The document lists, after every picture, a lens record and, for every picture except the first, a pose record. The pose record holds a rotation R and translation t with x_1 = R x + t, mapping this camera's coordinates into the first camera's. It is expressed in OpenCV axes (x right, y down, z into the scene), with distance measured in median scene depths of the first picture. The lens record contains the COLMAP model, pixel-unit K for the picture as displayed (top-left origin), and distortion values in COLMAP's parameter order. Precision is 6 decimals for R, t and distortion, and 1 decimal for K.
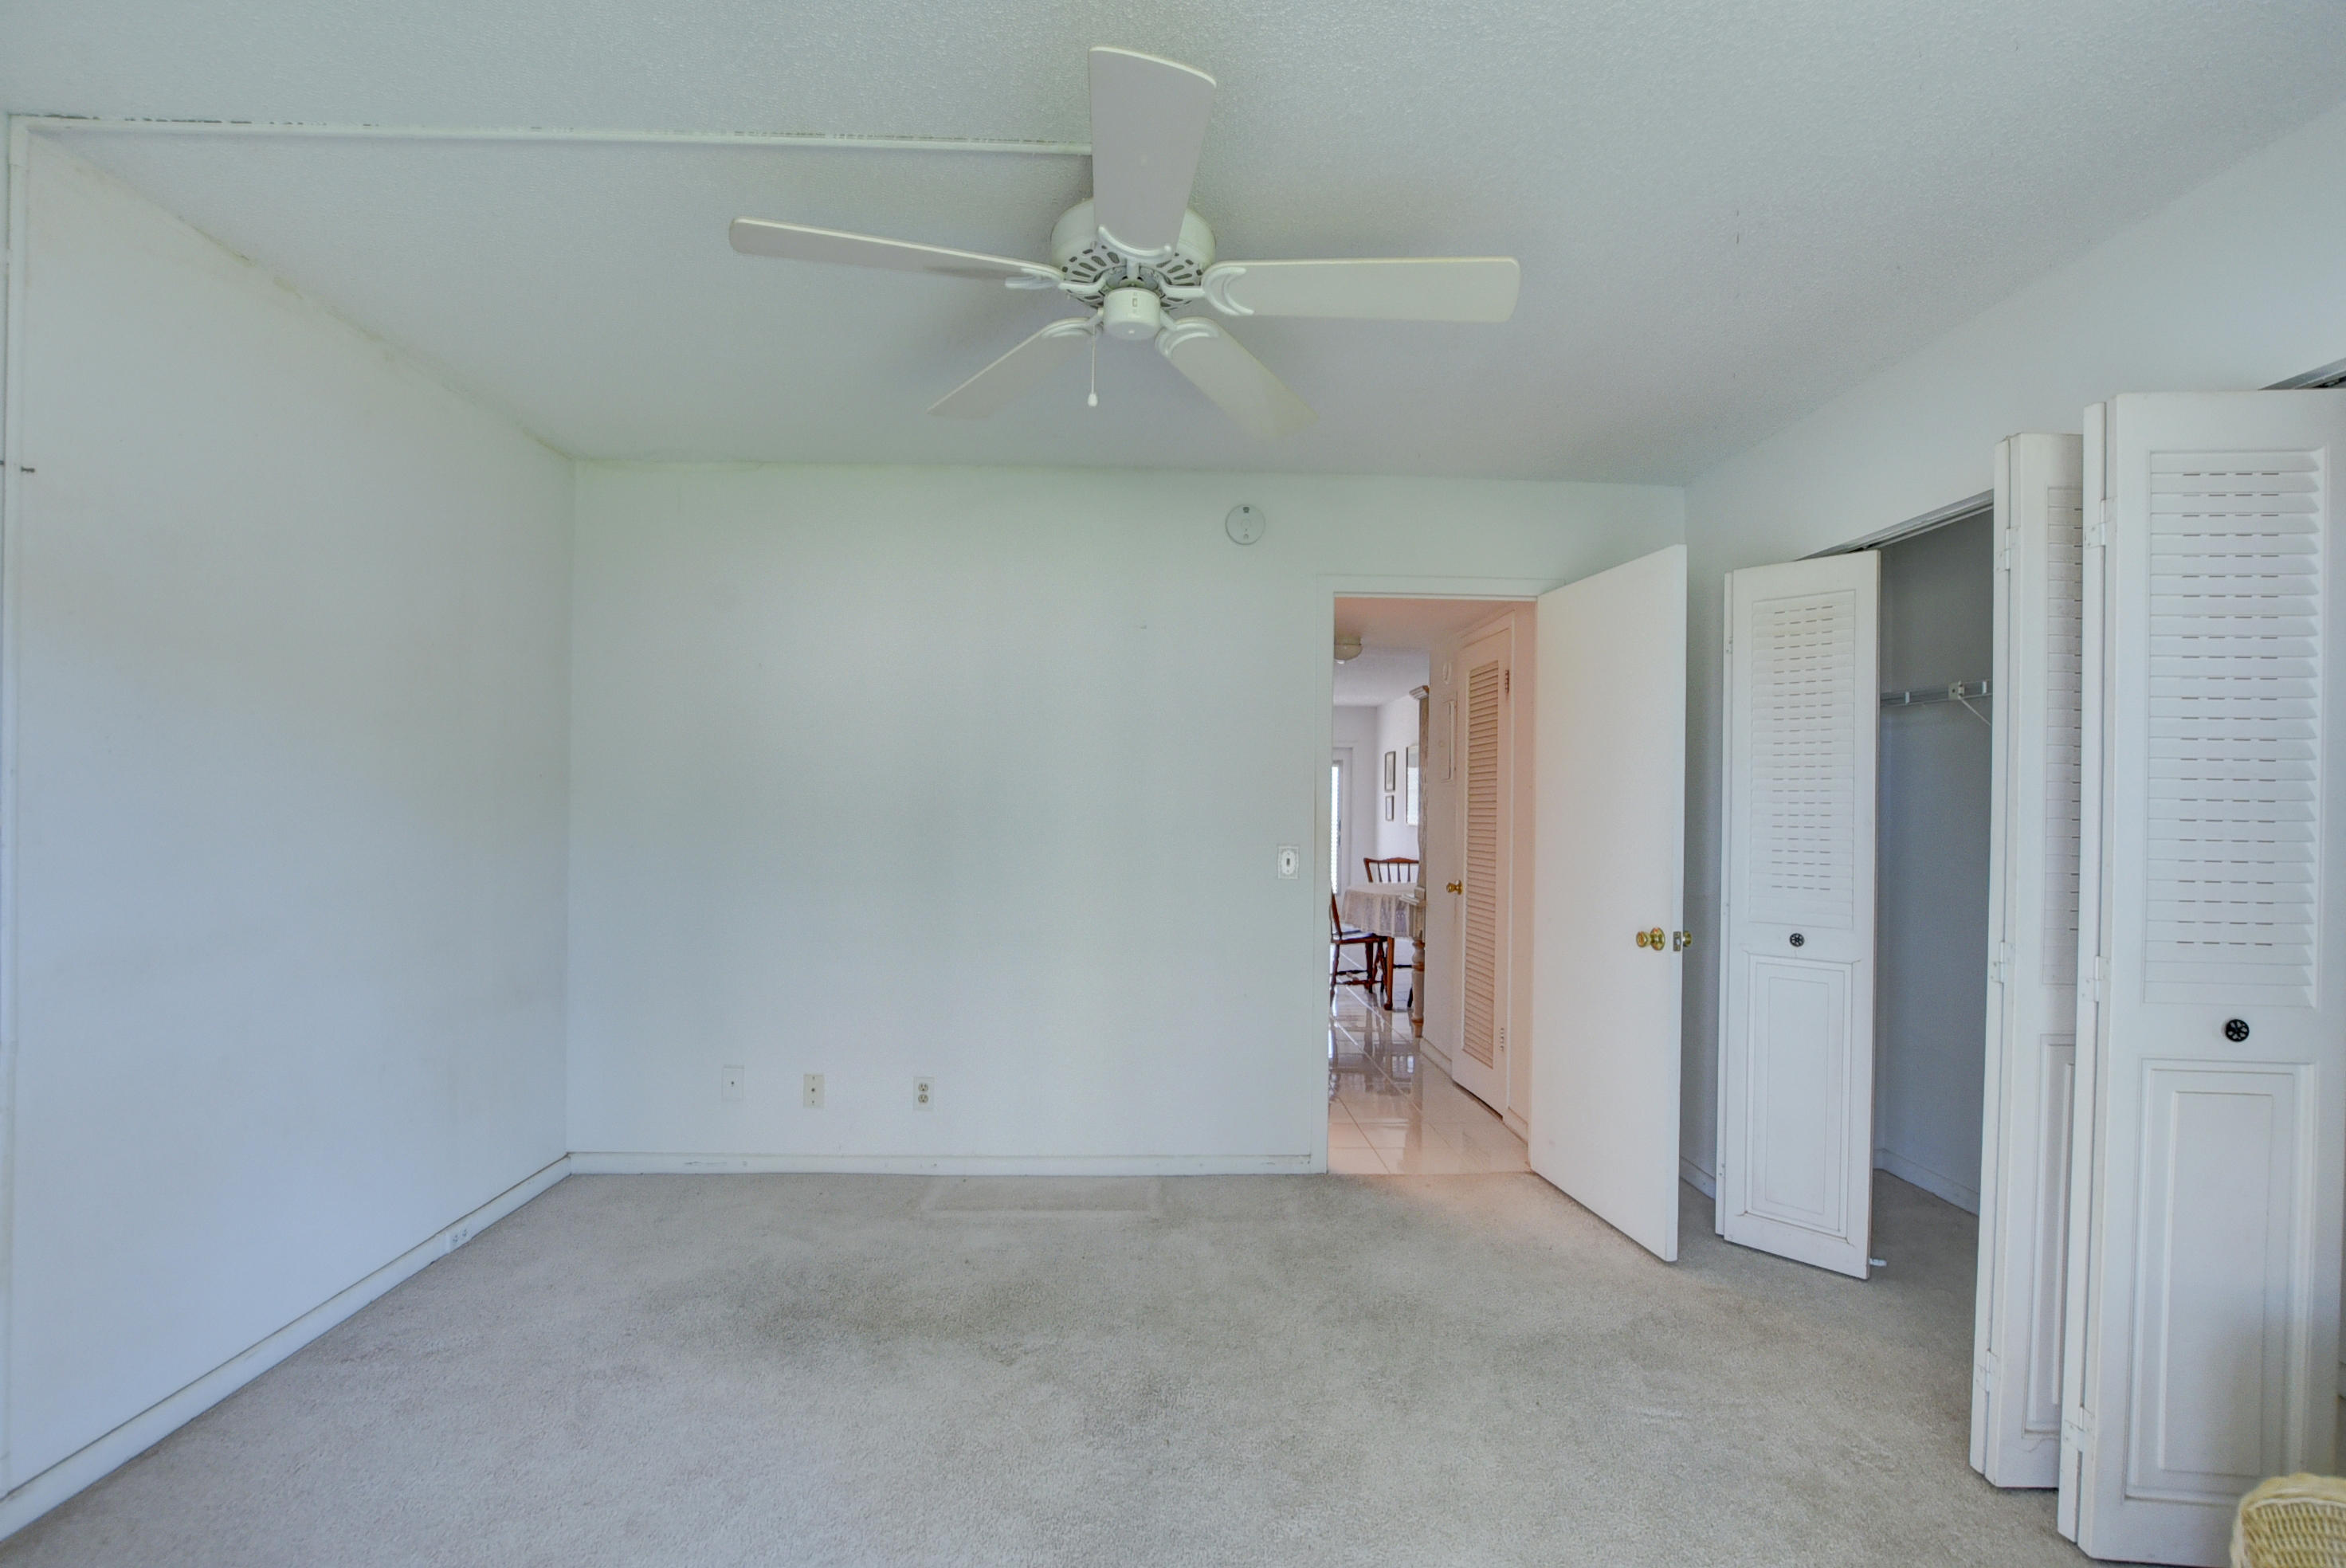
lens RADIAL K [[1038.1, 0, 1163.1], [0, 1038.1, 803.5], [0, 0, 1]] dist [-0.030927, 0.004242]
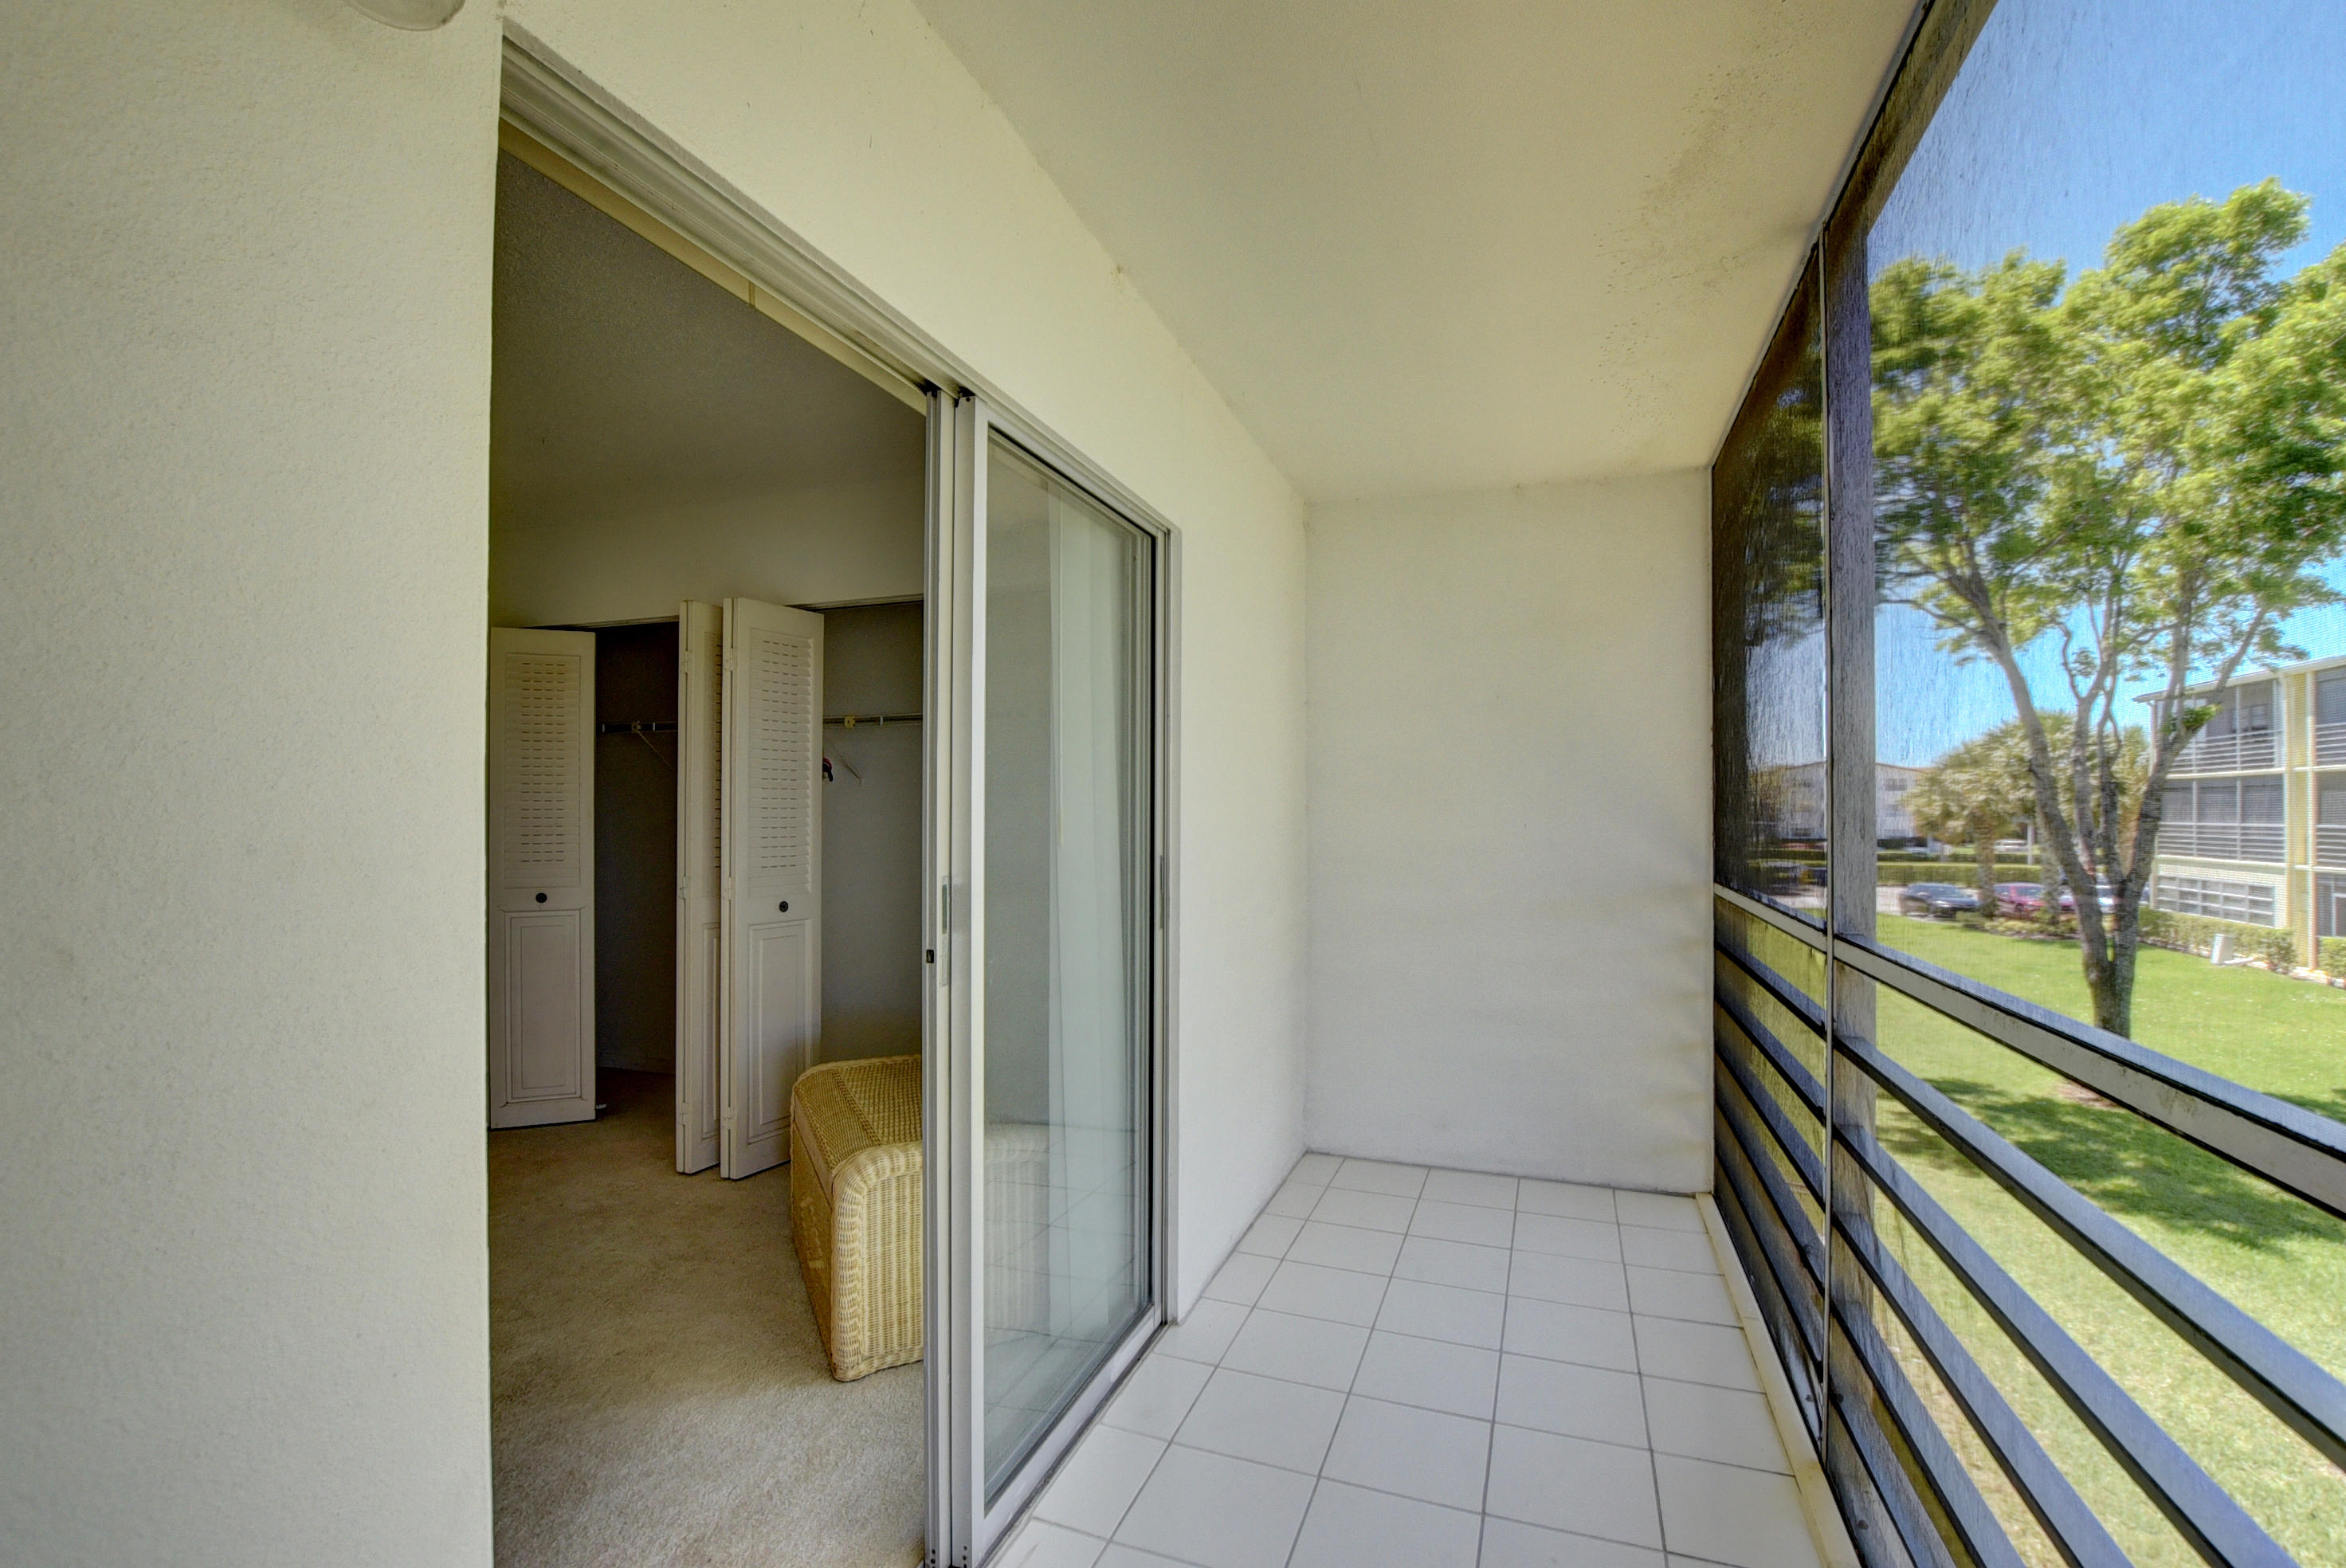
lens RADIAL K [[1038.1, 0, 1168.6], [0, 1038.1, 793.4], [0, 0, 1]] dist [-0.030927, 0.004242]
pose [[0.373285, -0.008325, 0.927680, -0.638332], [0.002192, 0.999965, 0.008091, -0.029115], [-0.927714, -0.000987, 0.373290, -0.556468]]
